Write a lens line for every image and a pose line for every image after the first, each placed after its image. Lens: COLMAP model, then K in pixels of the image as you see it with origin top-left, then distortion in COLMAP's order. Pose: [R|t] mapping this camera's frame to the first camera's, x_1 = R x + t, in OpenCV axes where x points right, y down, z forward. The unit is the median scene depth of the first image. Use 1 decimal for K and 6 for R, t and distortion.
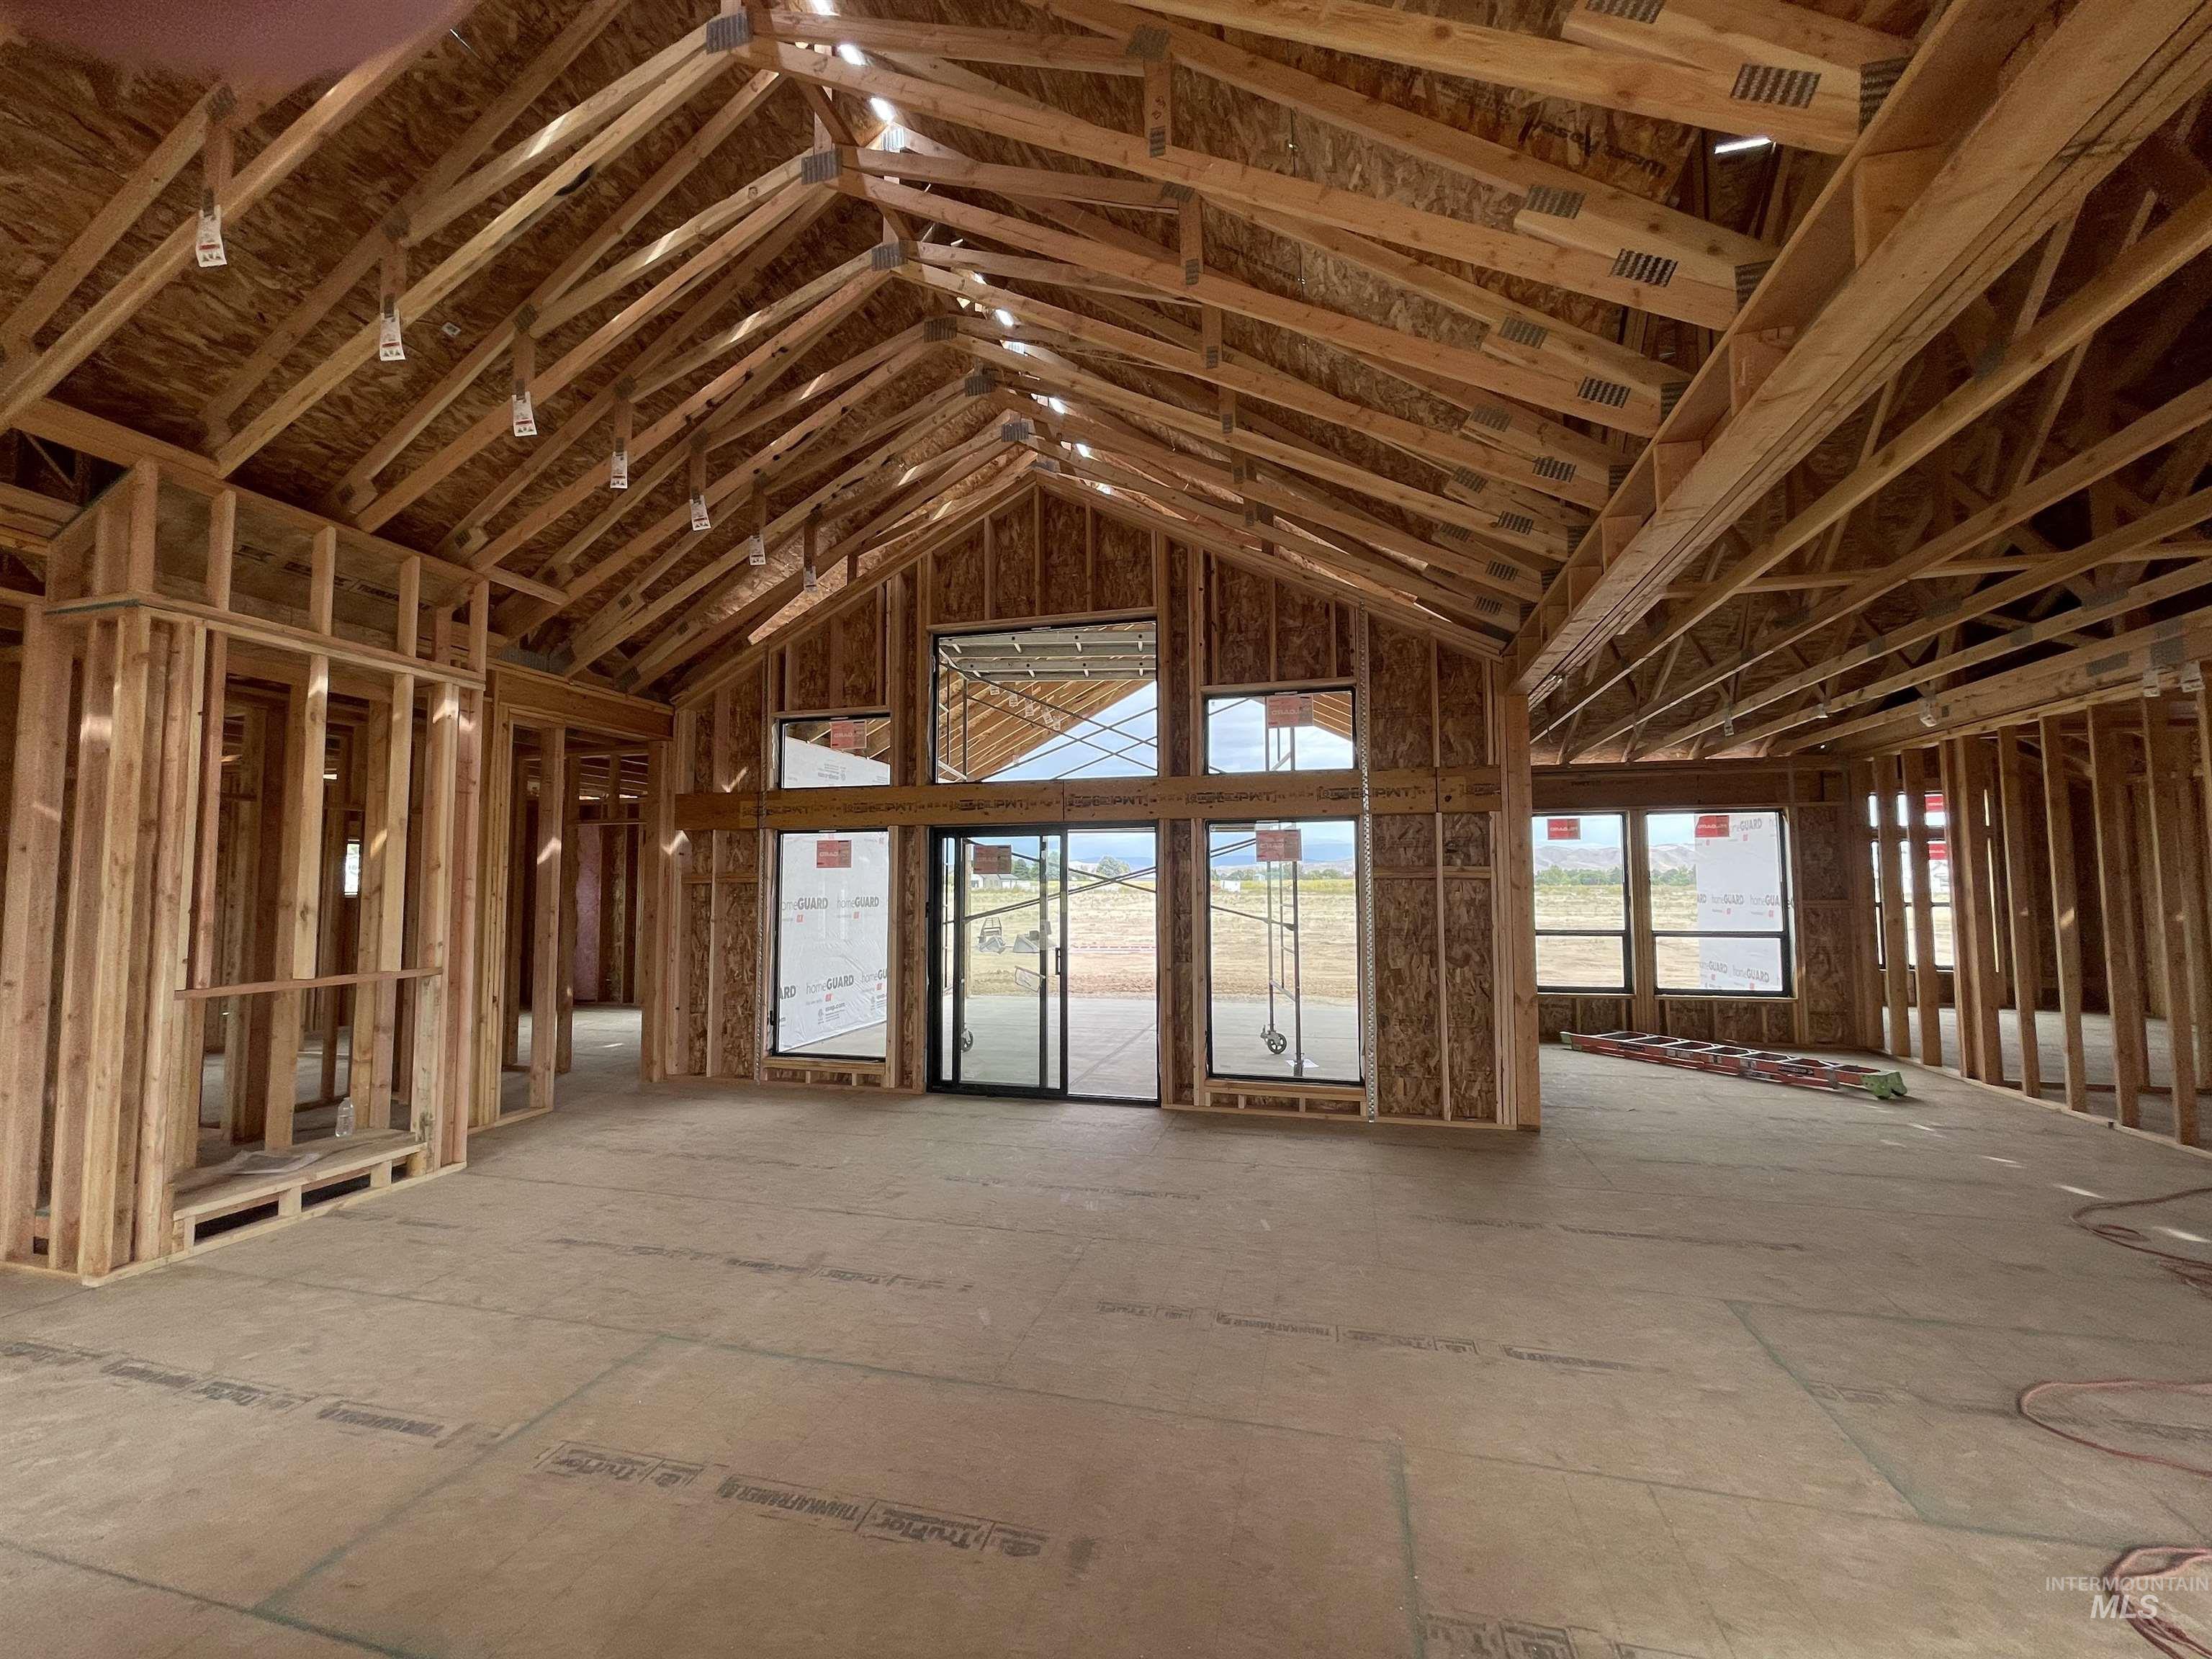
lens RADIAL K [[897.0, 0, 1106.9], [0, 897.0, 832.9], [0, 0, 1]] dist [0.002122, 0.000351]
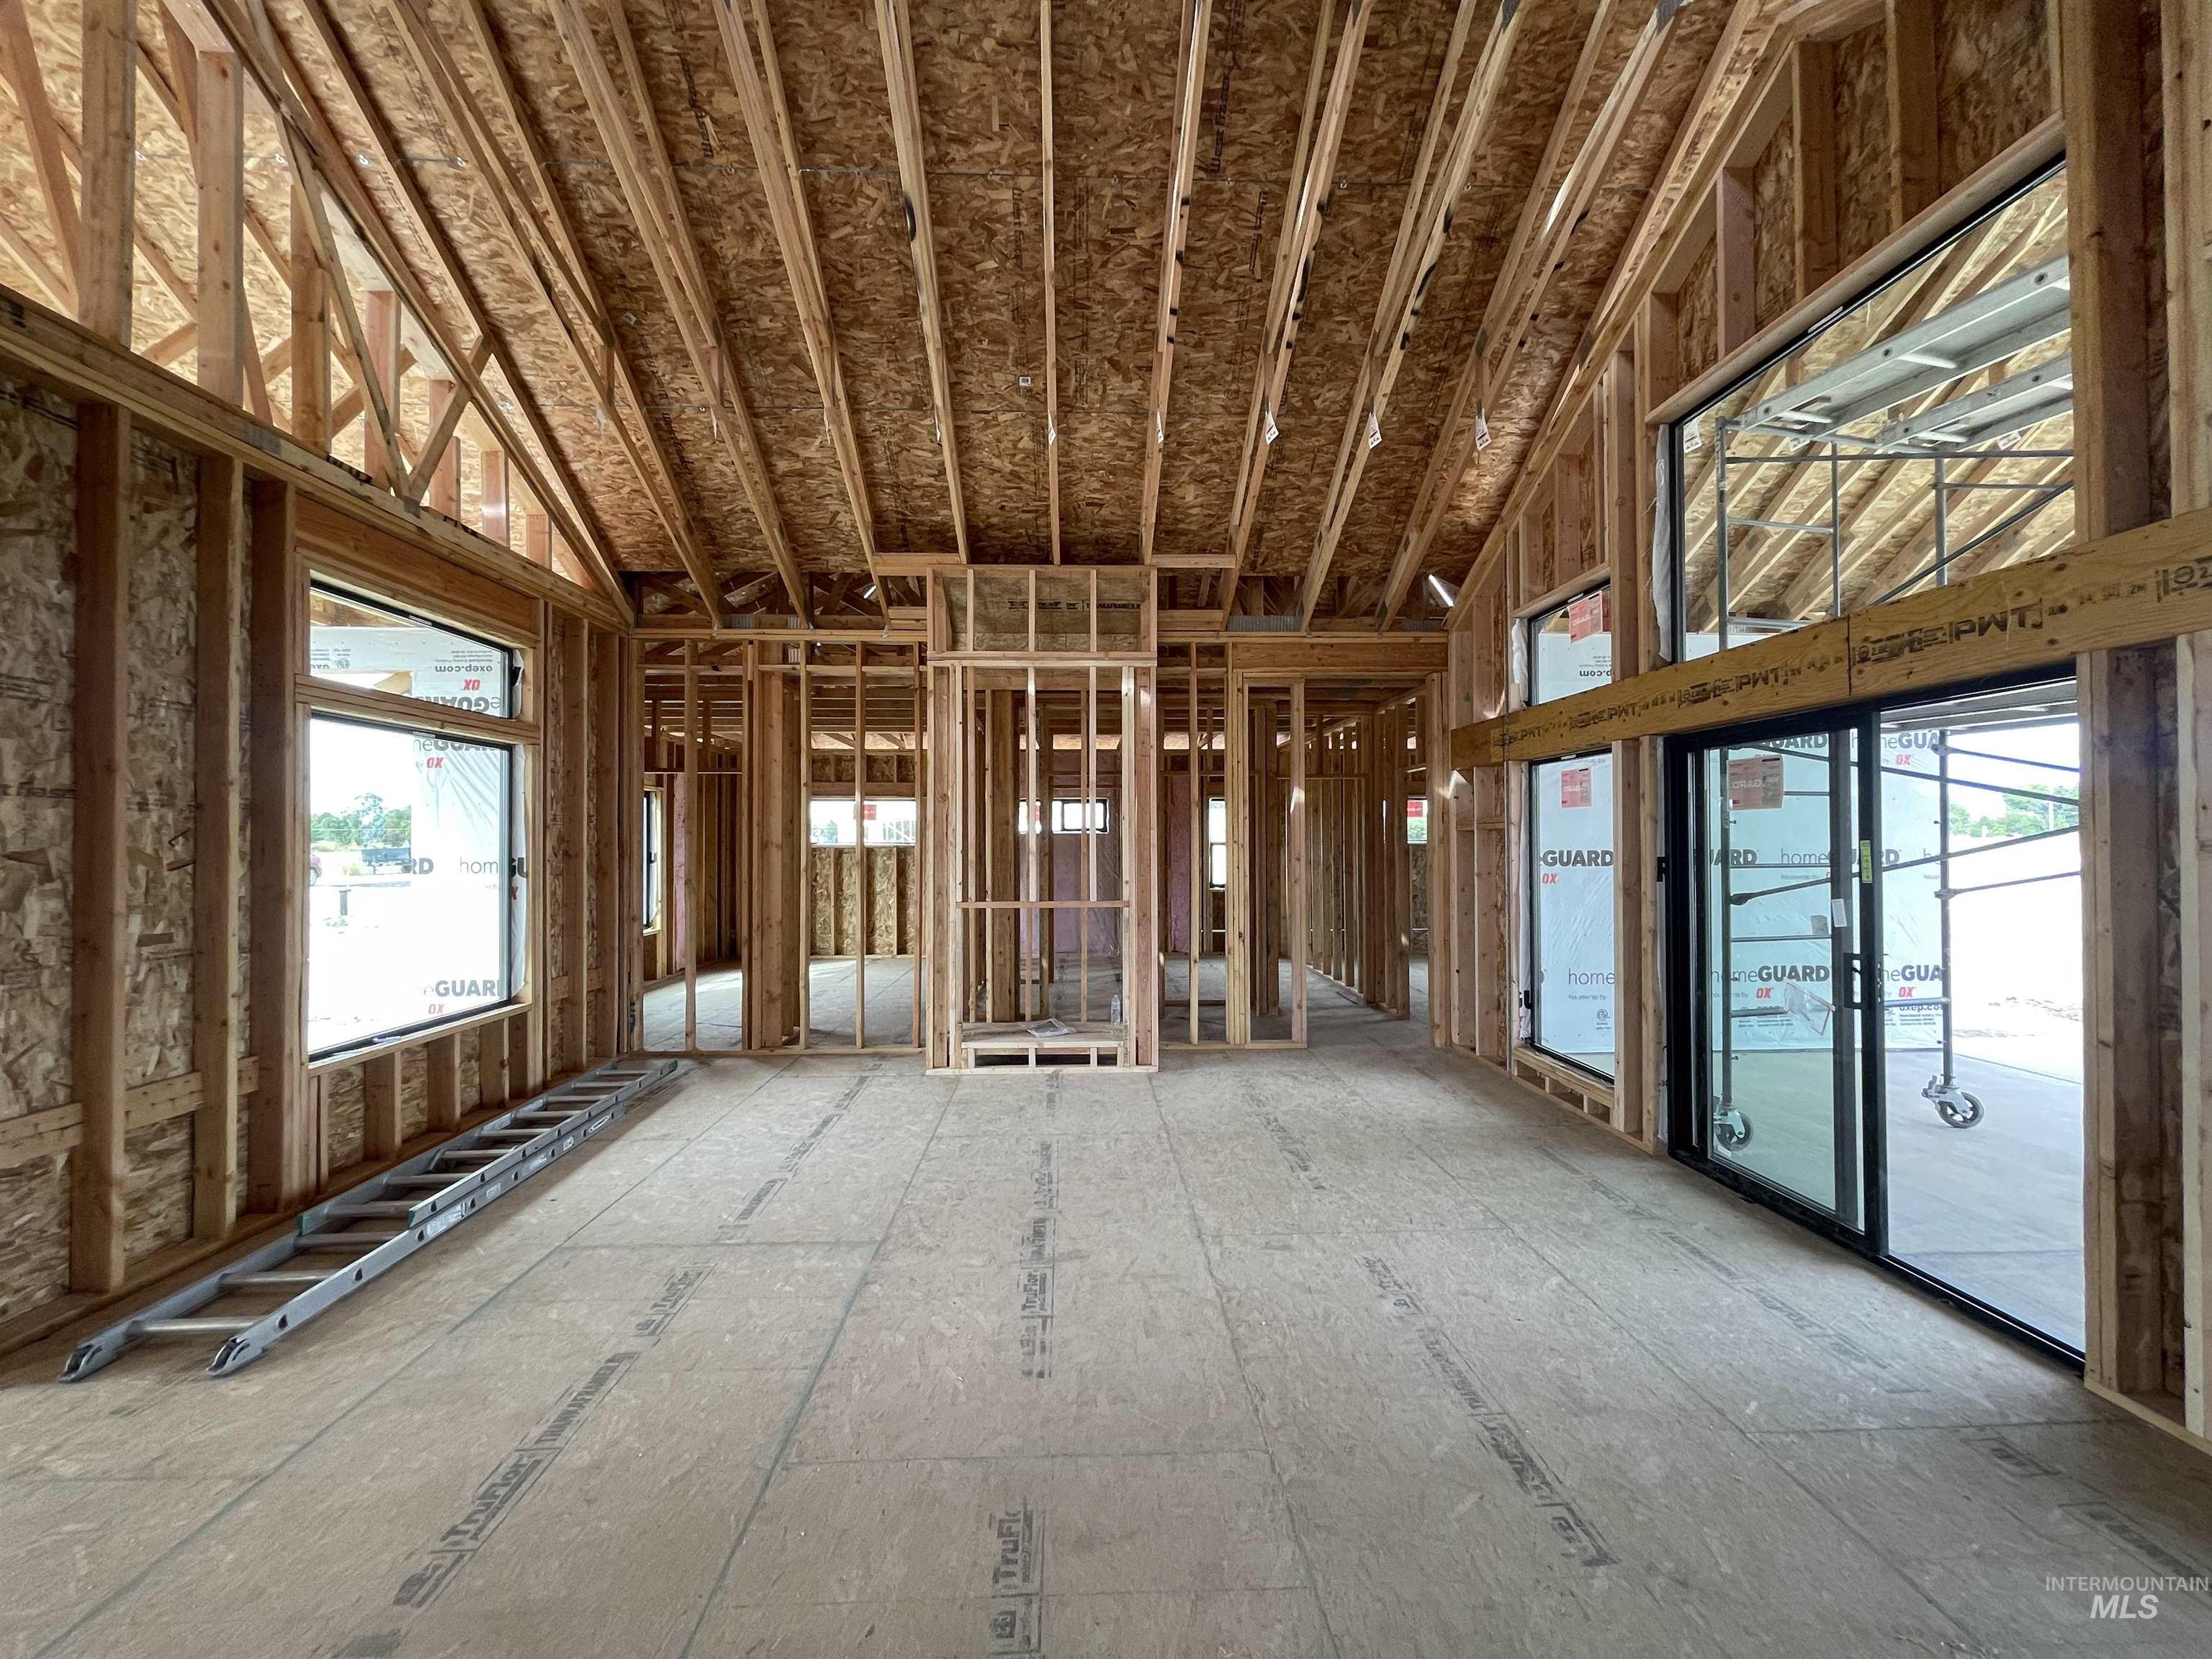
lens RADIAL K [[897.0, 0, 1103.3], [0, 897.0, 831.1], [0, 0, 1]] dist [0.002122, 0.000351]
pose [[0.286068, -0.009170, -0.958165, 0.423107], [0.061113, 0.998093, 0.008694, 0.043468], [0.956258, -0.061044, 0.286083, 0.645386]]
